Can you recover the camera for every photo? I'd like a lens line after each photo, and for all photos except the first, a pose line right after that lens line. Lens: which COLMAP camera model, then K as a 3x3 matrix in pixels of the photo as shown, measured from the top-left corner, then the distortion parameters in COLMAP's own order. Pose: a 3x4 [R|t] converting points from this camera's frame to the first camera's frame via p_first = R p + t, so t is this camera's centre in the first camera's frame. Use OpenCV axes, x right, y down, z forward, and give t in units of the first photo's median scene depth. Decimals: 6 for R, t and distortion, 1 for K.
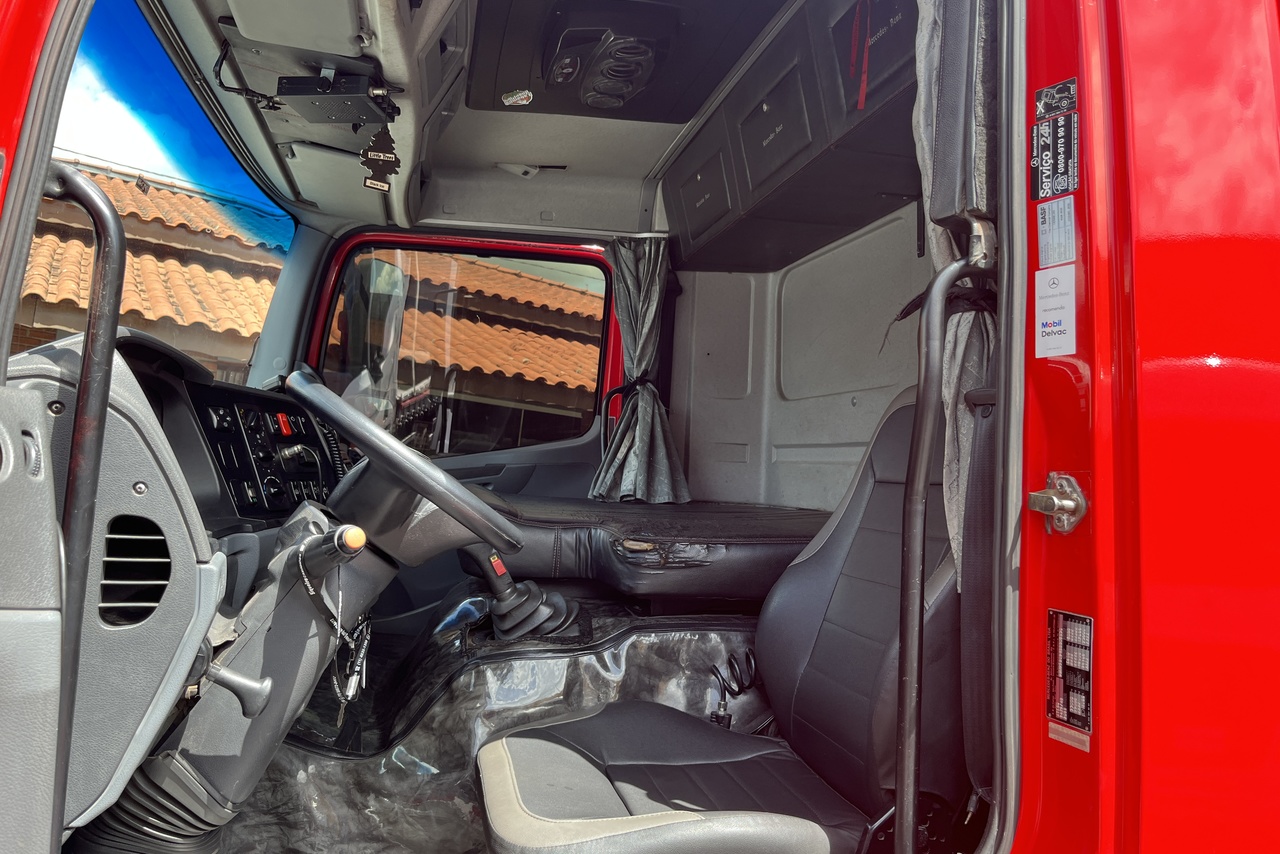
lens RADIAL K [[1007.7, 0, 640.0], [0, 1007.7, 427.0], [0, 0, 1]] dist [0.056881, -0.123216]
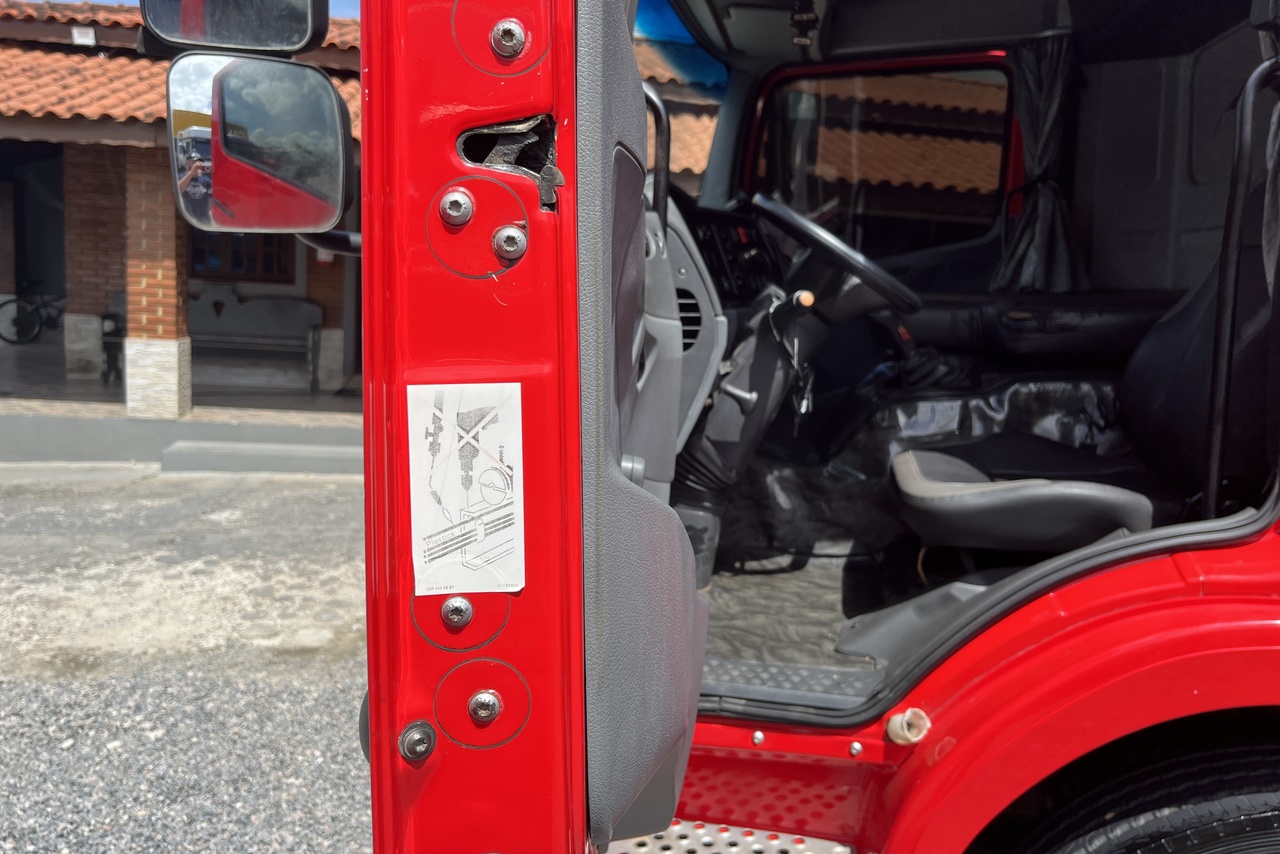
lens RADIAL K [[1007.7, 0, 640.0], [0, 1007.7, 427.0], [0, 0, 1]] dist [0.056881, -0.123216]
pose [[0.920536, 0.004148, -0.390635, 0.055660], [0.064332, 0.984682, 0.162056, 0.021493], [0.385324, -0.174309, 0.906169, -0.332230]]
